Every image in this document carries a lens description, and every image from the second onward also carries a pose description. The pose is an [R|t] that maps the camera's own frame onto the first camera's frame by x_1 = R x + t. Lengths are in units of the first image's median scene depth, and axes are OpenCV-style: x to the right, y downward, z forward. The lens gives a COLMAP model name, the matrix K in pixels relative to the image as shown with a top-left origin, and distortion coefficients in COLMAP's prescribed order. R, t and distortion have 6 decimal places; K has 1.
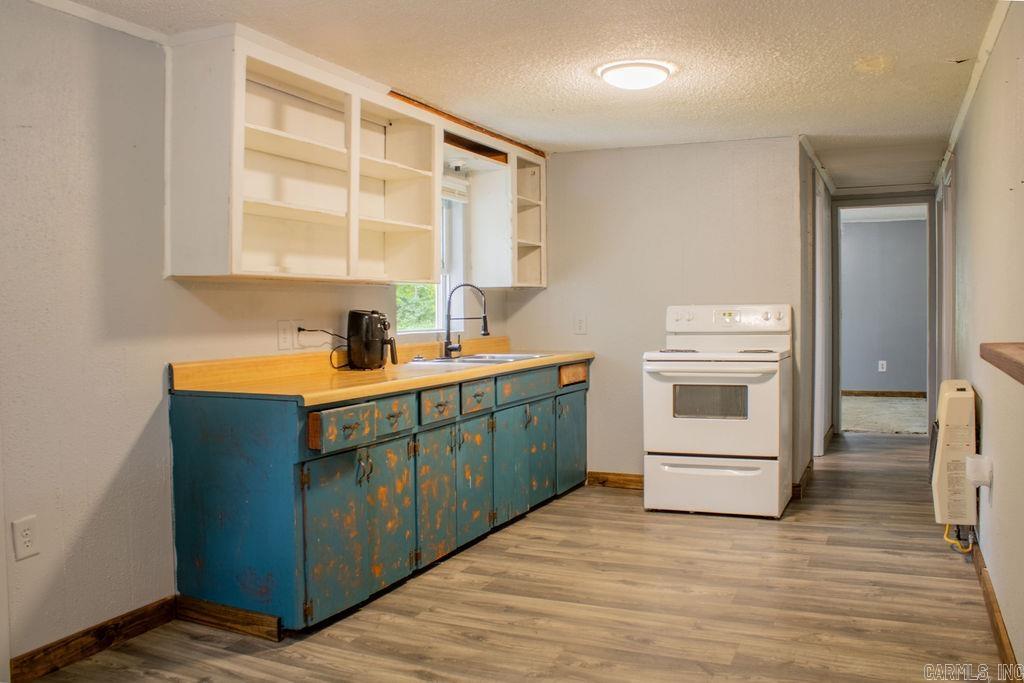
lens RADIAL K [[853.0, 0, 513.7], [0, 853.0, 338.9], [0, 0, 1]] dist [-0.134868, 0.069025]
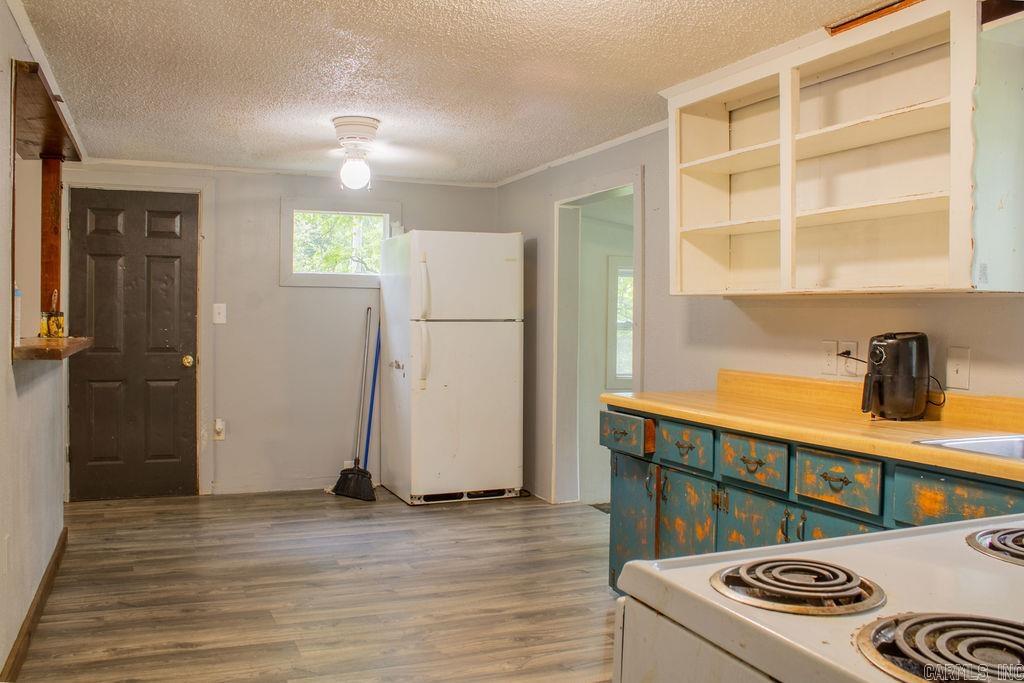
lens RADIAL K [[853.0, 0, 512.3], [0, 853.0, 345.1], [0, 0, 1]] dist [-0.134868, 0.069025]
pose [[-0.663426, 0.024788, -0.747831, 0.628235], [-0.037052, 0.997137, 0.065922, -0.066112], [0.747324, 0.071443, -0.660608, 1.409207]]
